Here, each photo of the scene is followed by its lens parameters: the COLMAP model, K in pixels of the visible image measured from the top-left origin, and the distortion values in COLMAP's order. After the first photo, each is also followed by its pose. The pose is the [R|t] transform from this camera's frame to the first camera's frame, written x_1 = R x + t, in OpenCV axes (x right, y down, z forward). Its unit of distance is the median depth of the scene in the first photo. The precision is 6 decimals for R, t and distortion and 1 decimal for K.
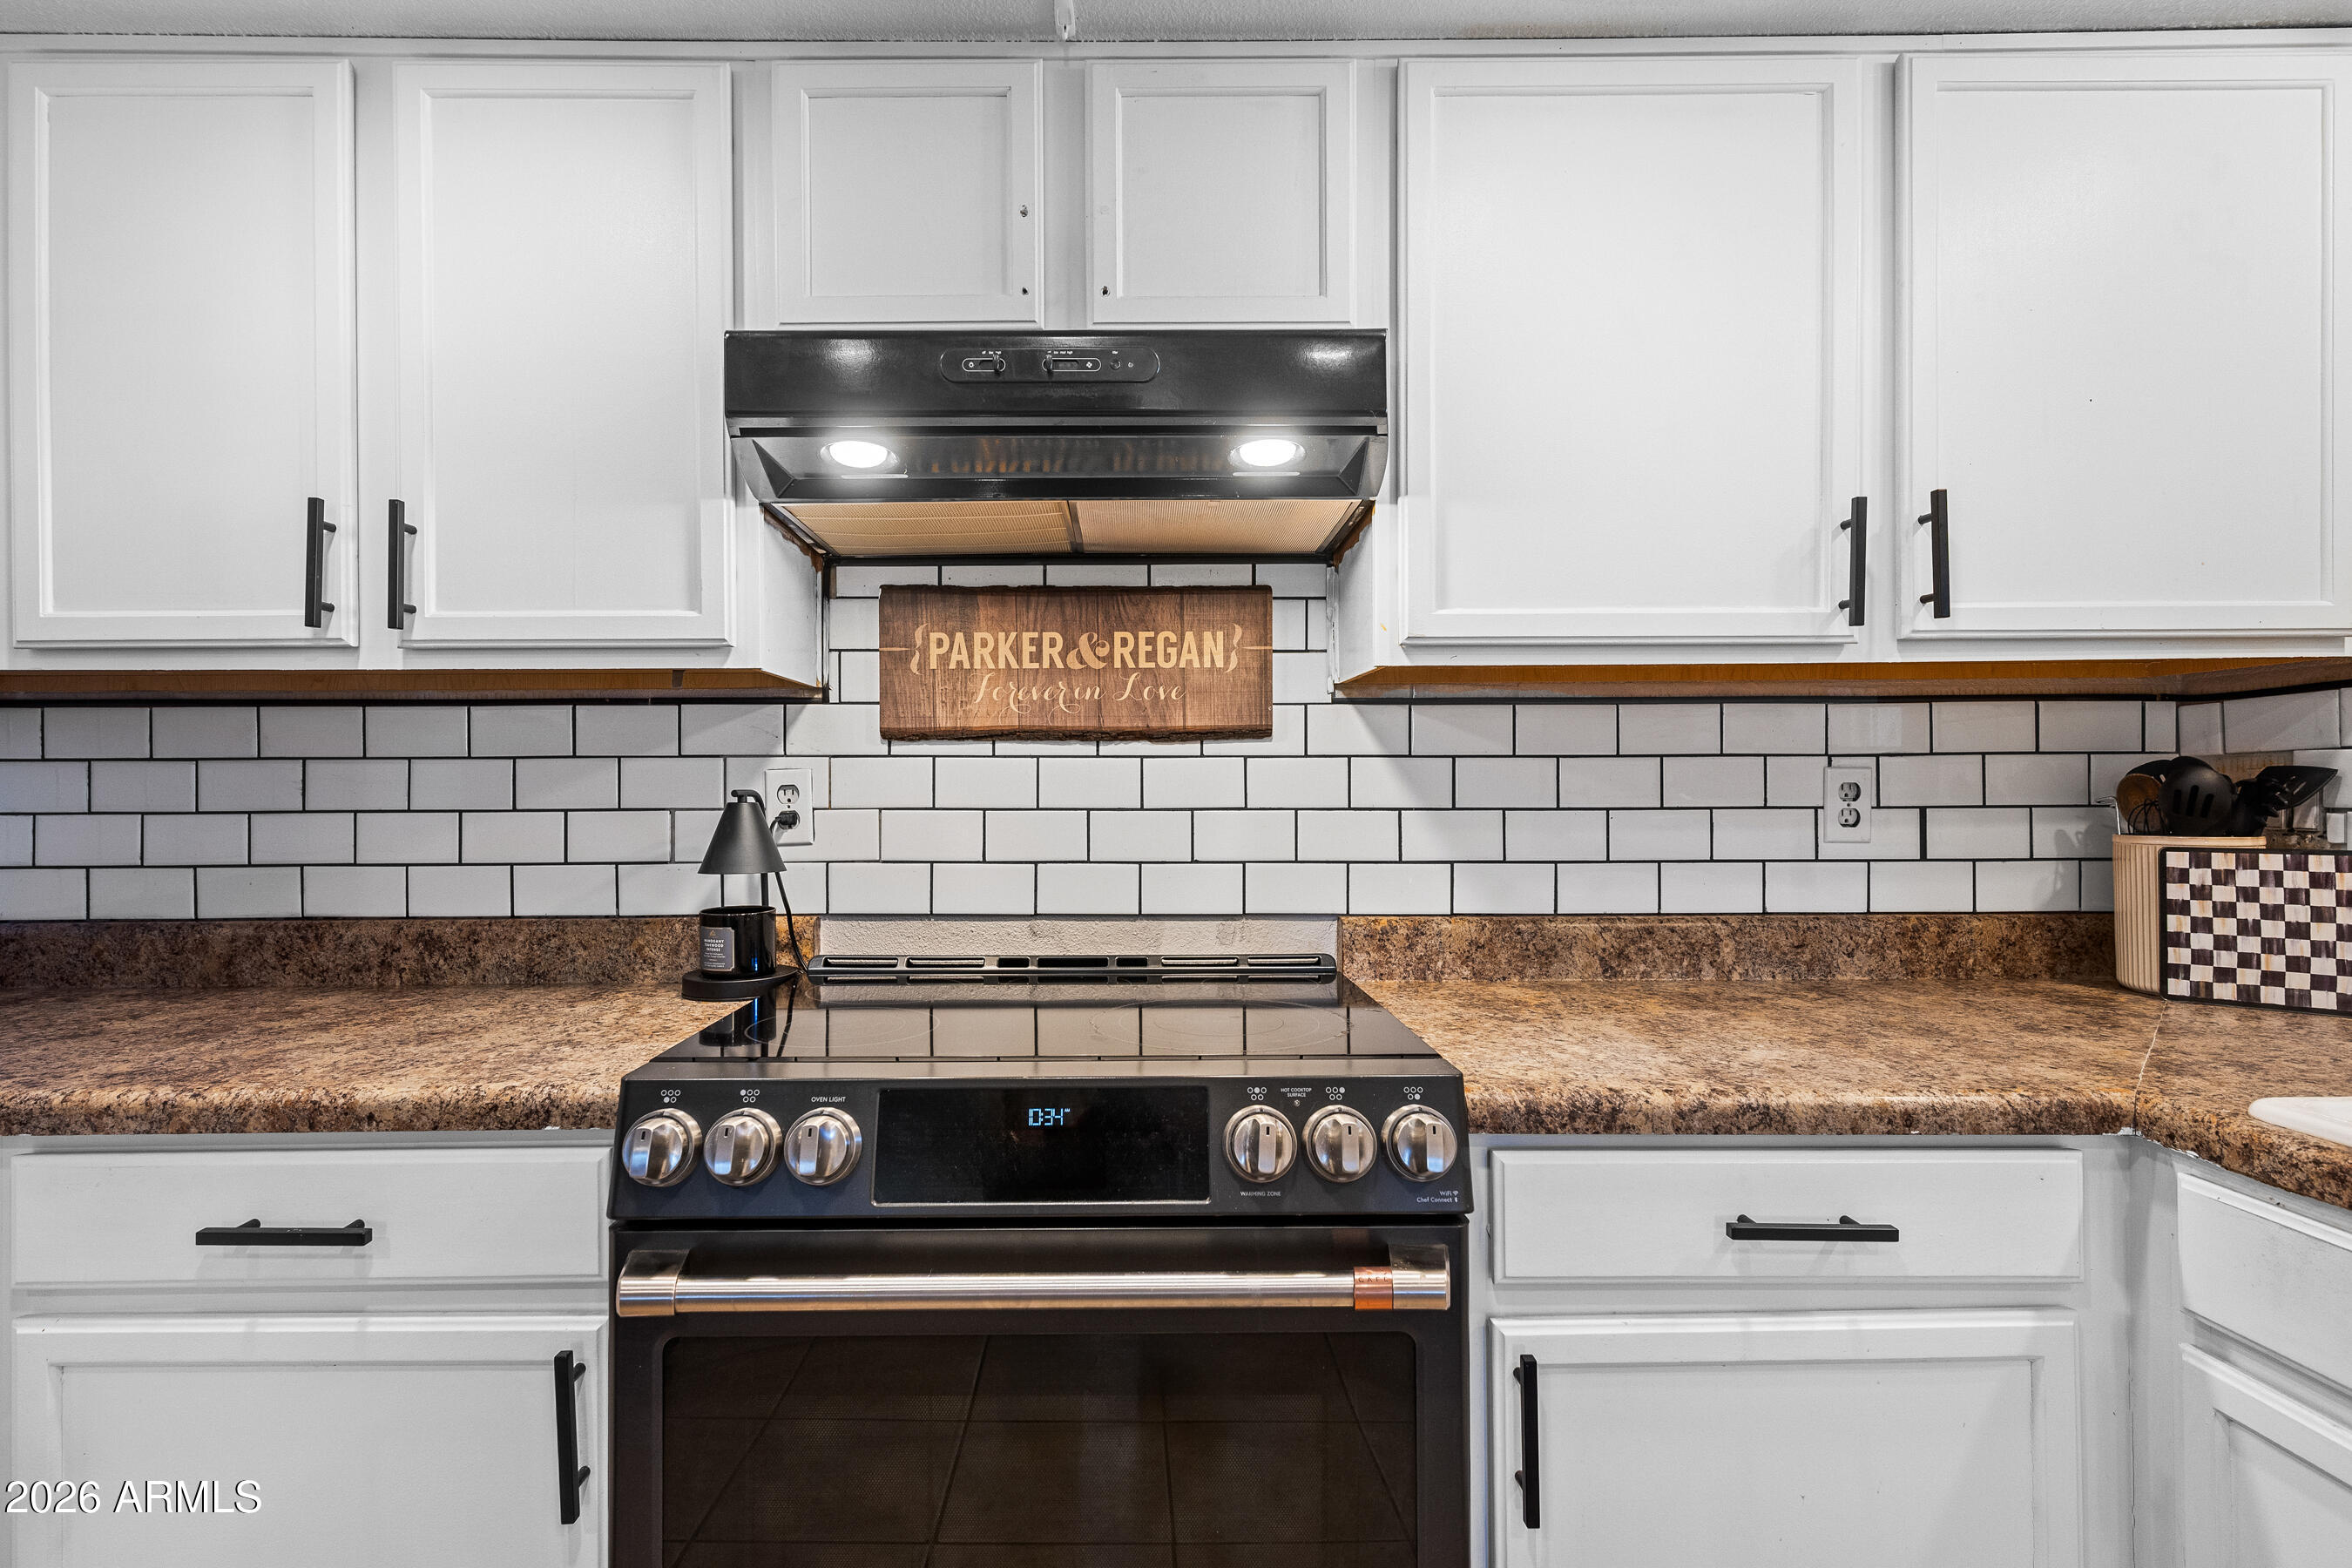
lens RADIAL K [[1121.9, 0, 1133.8], [0, 1121.9, 786.1], [0, 0, 1]] dist [0.003103, -0.000788]
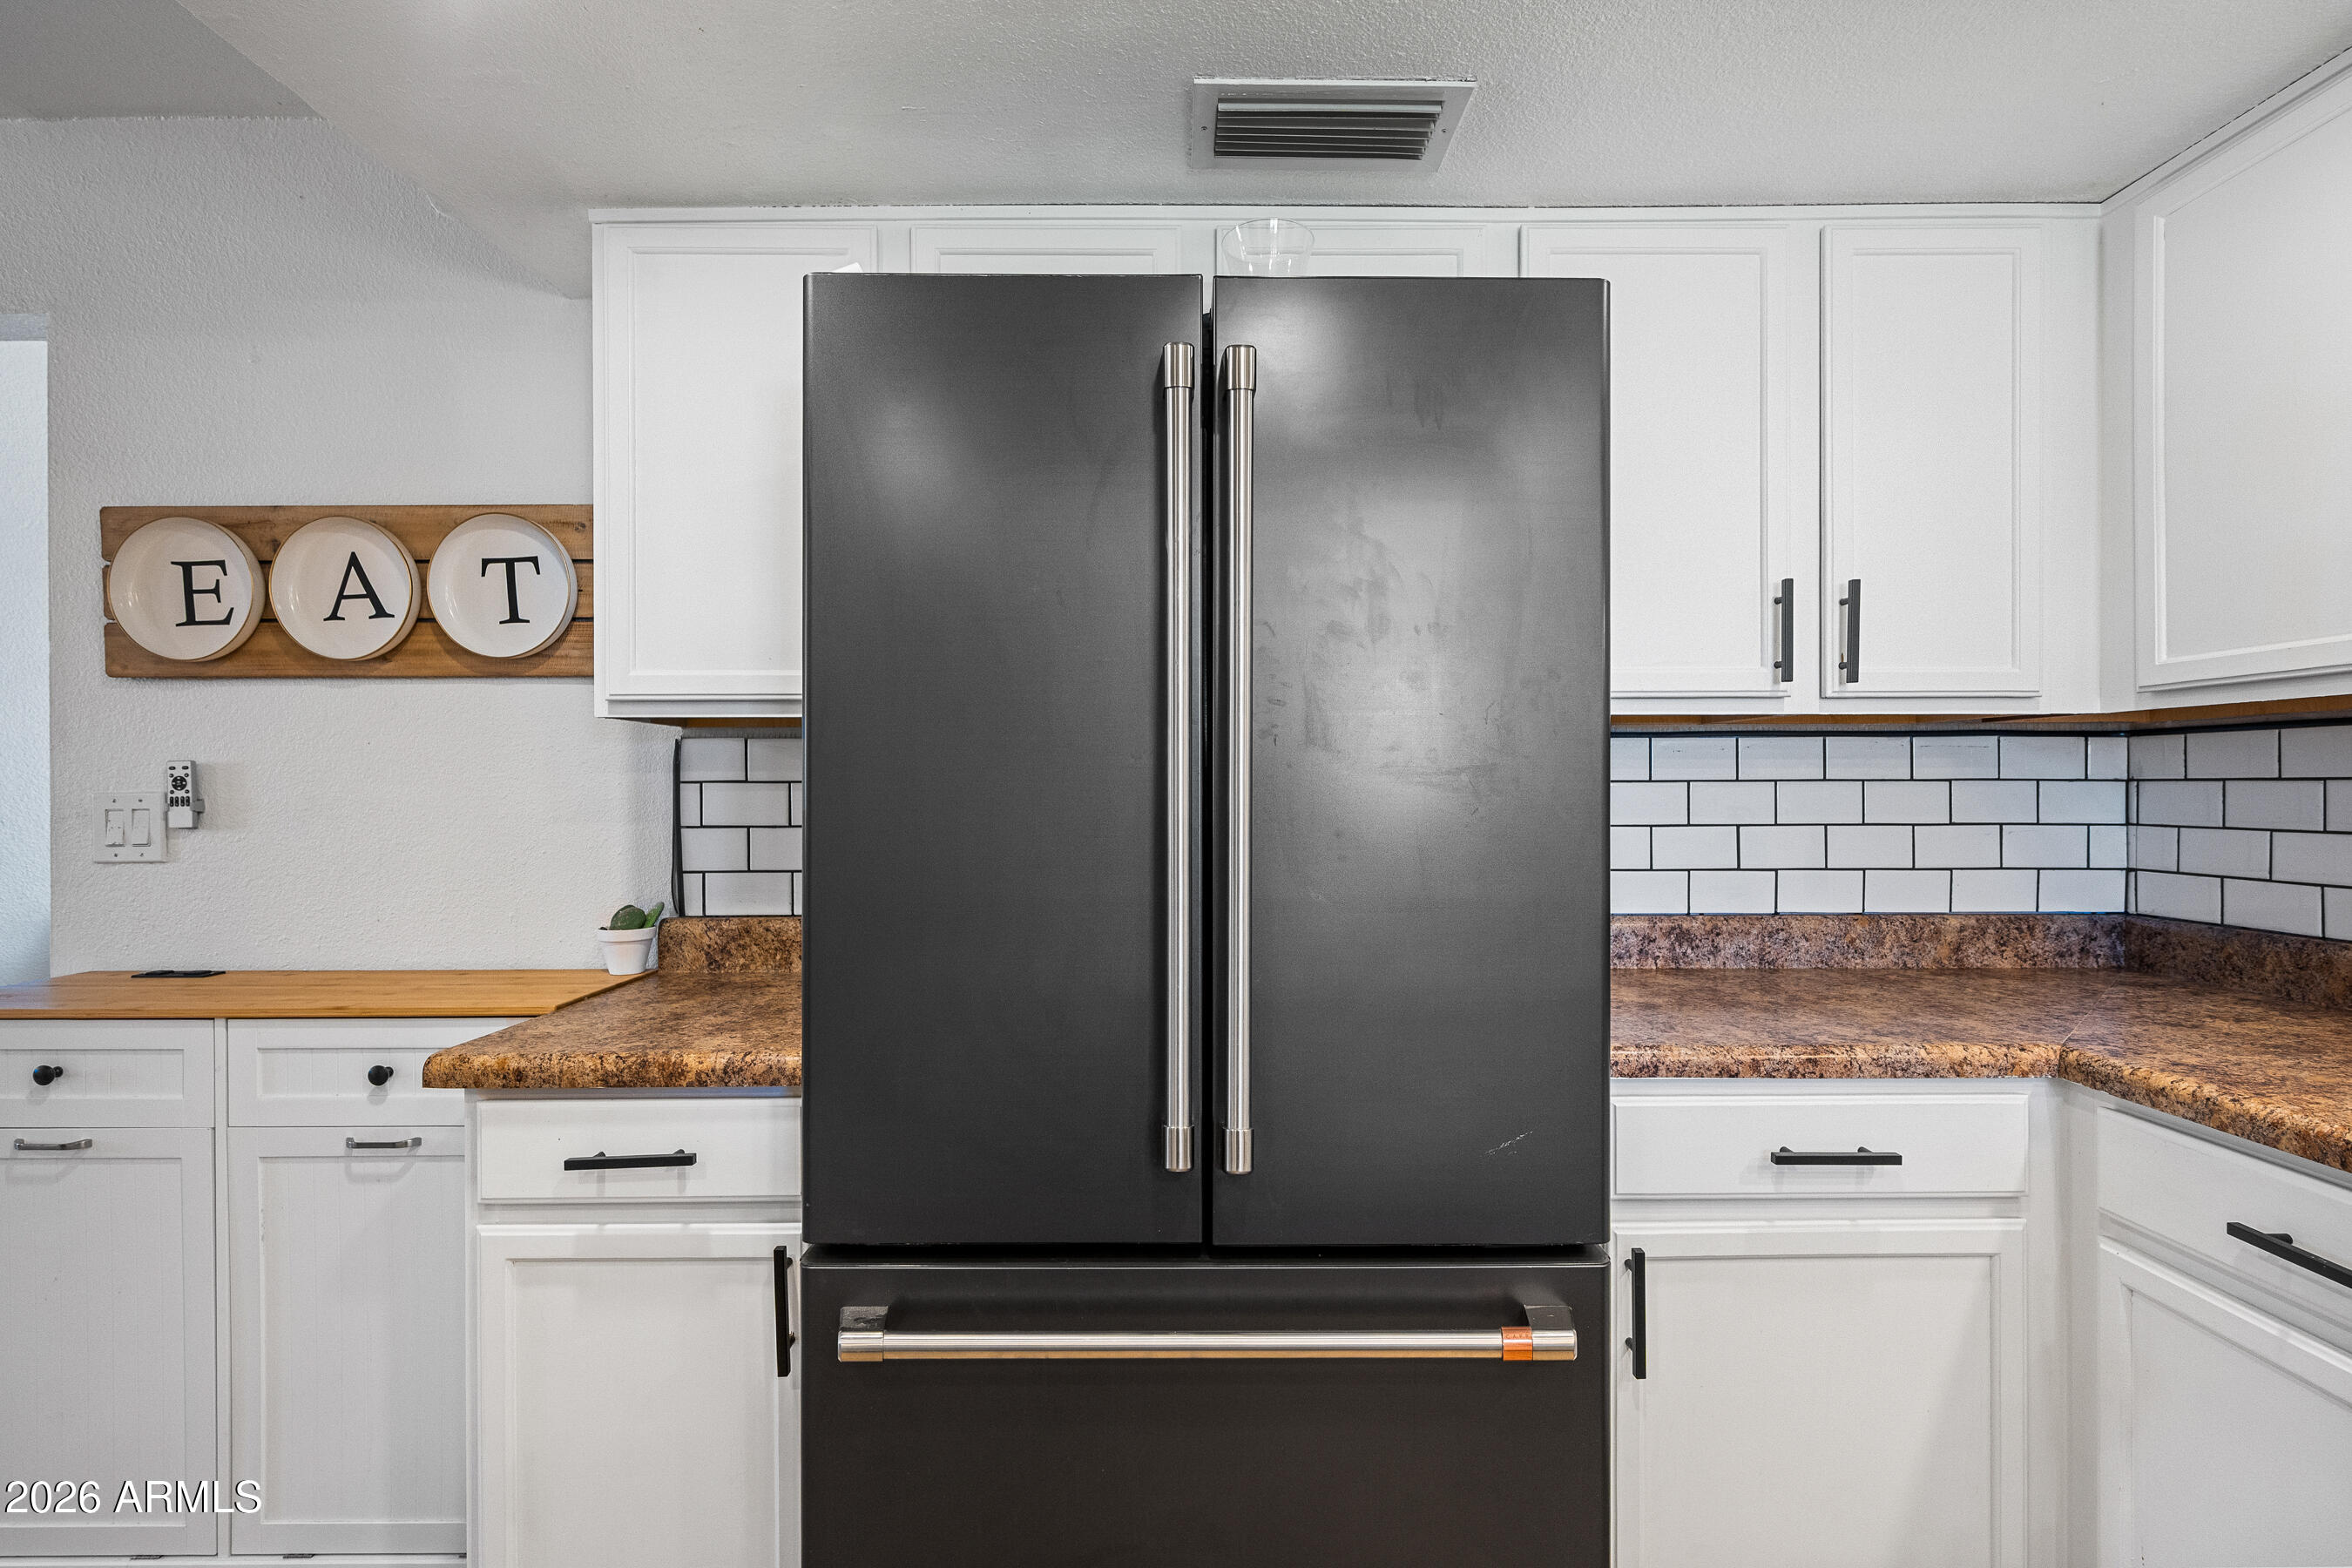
lens RADIAL K [[1121.9, 0, 1178.8], [0, 1121.9, 786.6], [0, 0, 1]] dist [0.003103, -0.000788]
pose [[-0.007397, 0.007632, -0.999944, 0.192279], [0.006066, 0.999953, 0.007588, -0.033023], [0.999954, -0.006009, -0.007443, -0.016921]]
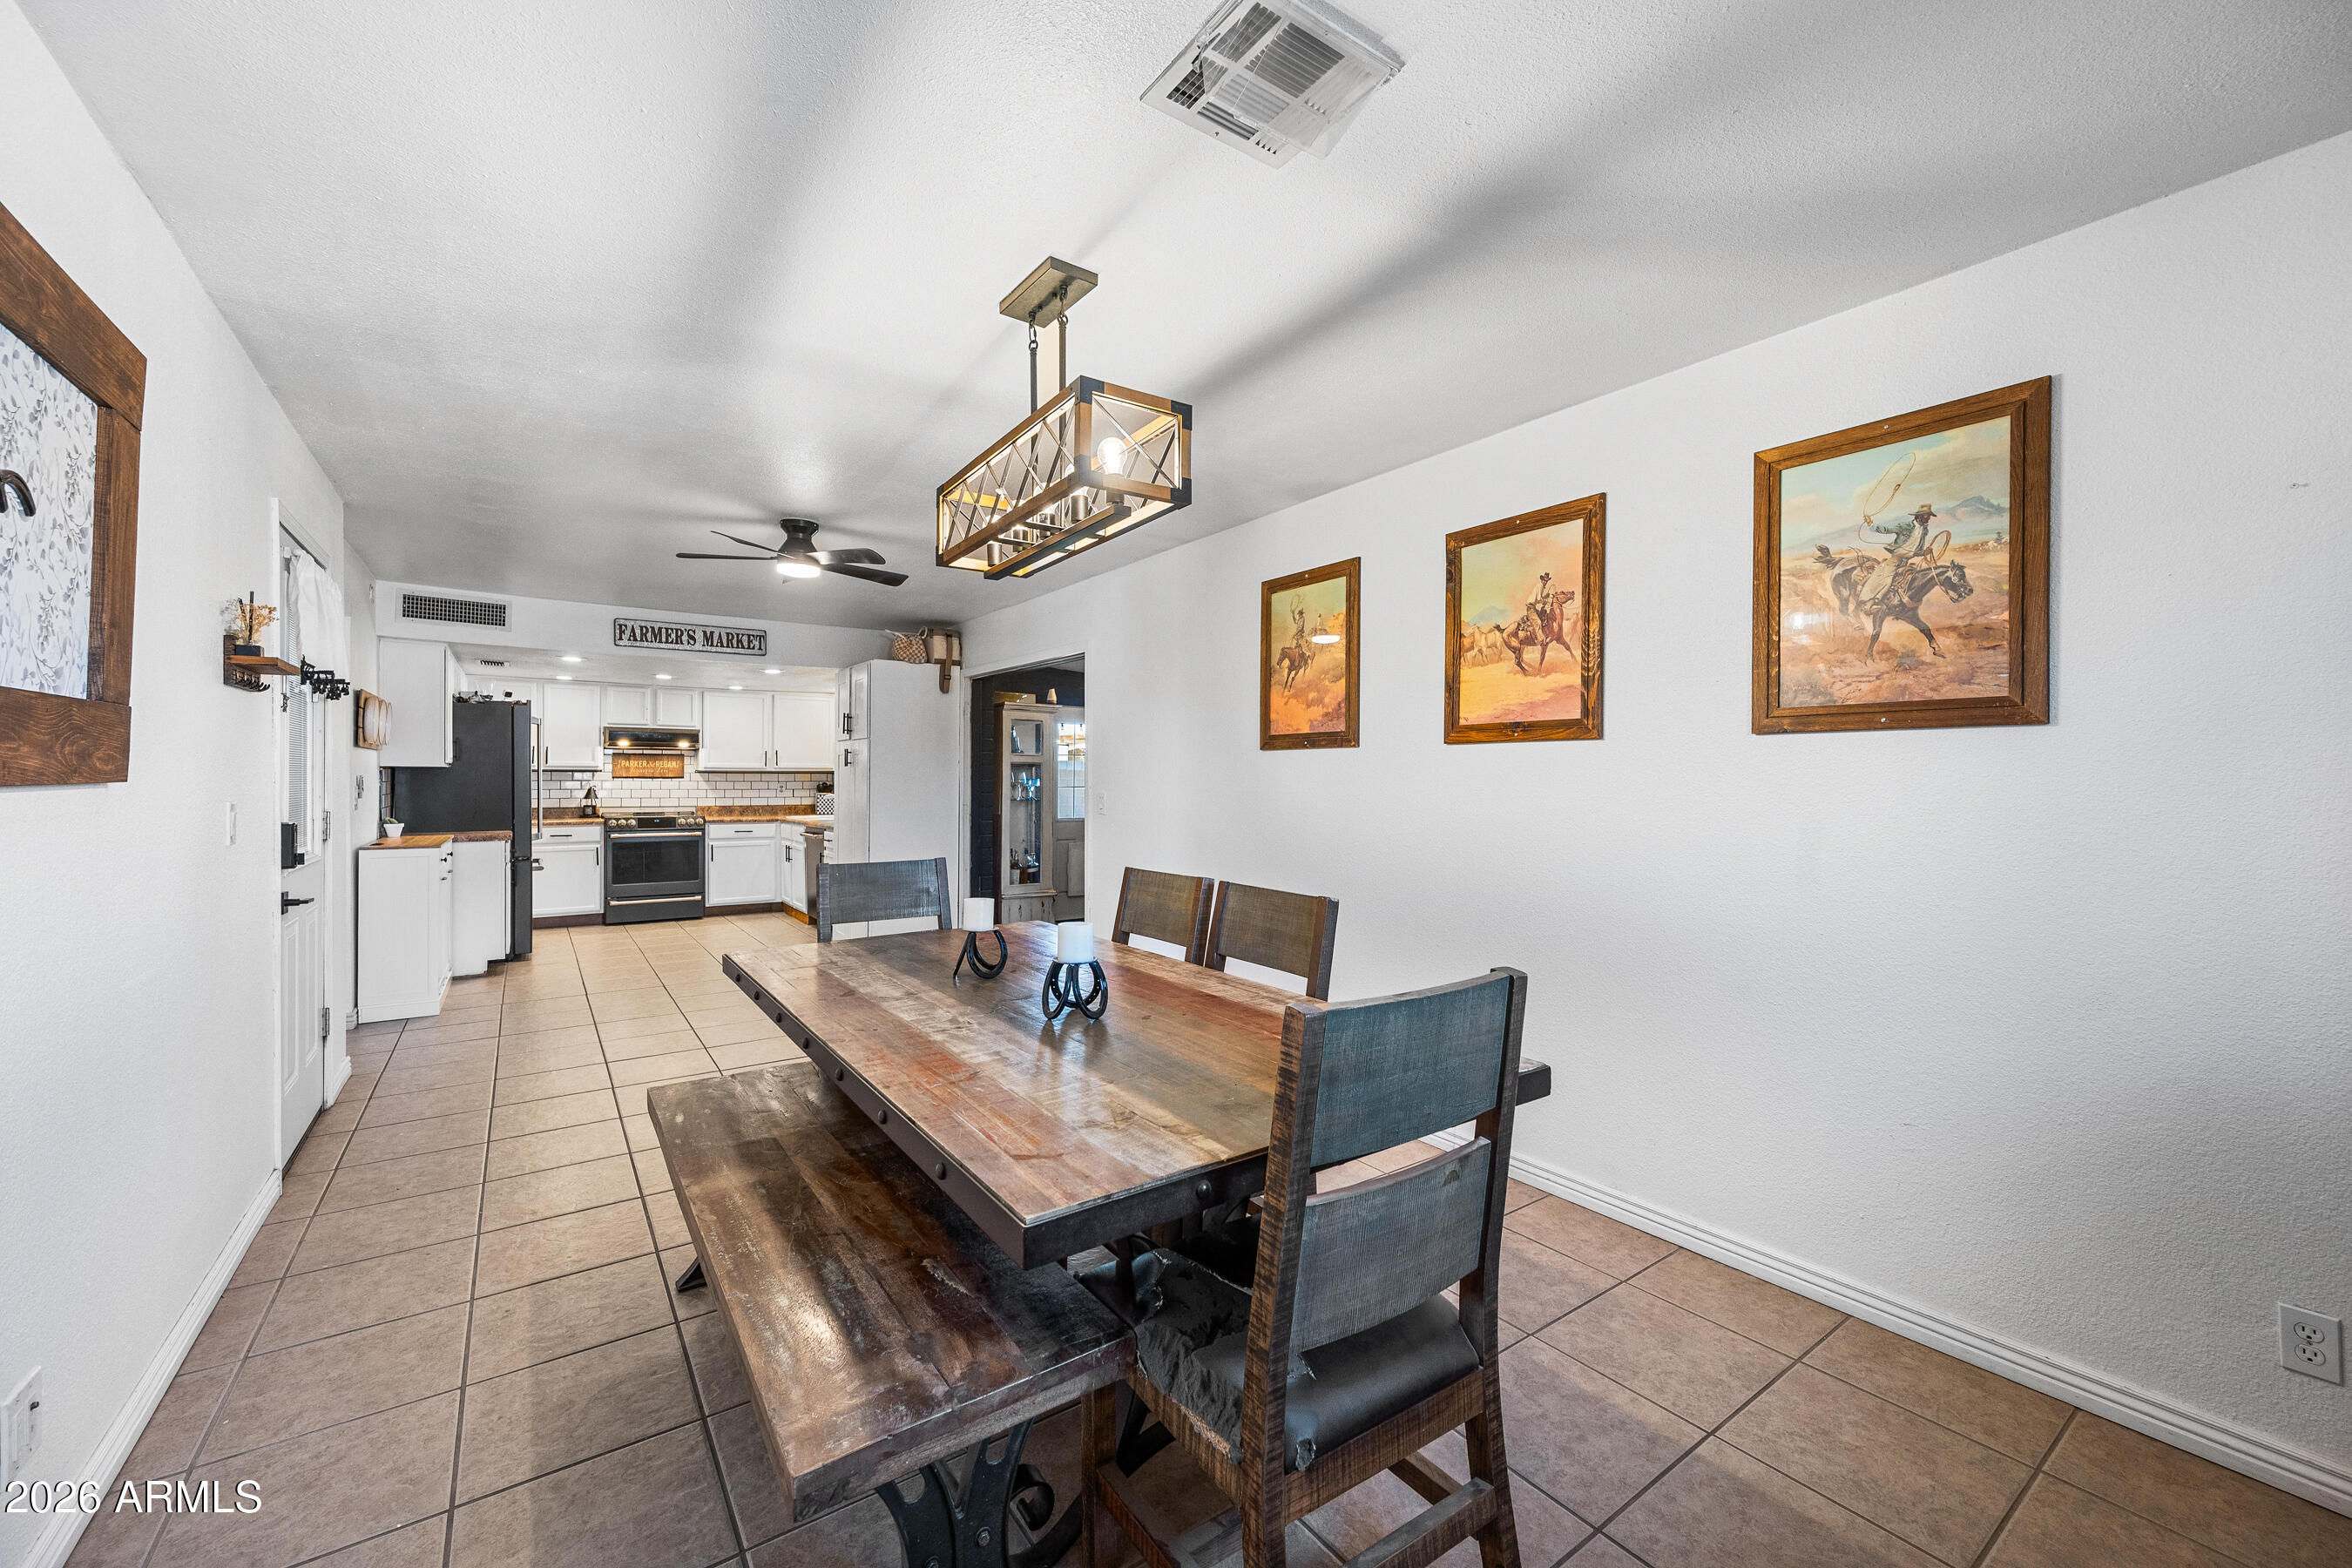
lens RADIAL K [[922.1, 0, 1192.3], [0, 922.1, 780.0], [0, 0, 1]] dist [-0.001165, 0.000352]
pose [[0.814390, 0.006058, 0.580287, -0.641000], [-0.008200, 0.999966, 0.001069, -0.071388], [-0.580260, -0.005628, 0.814412, -5.621472]]
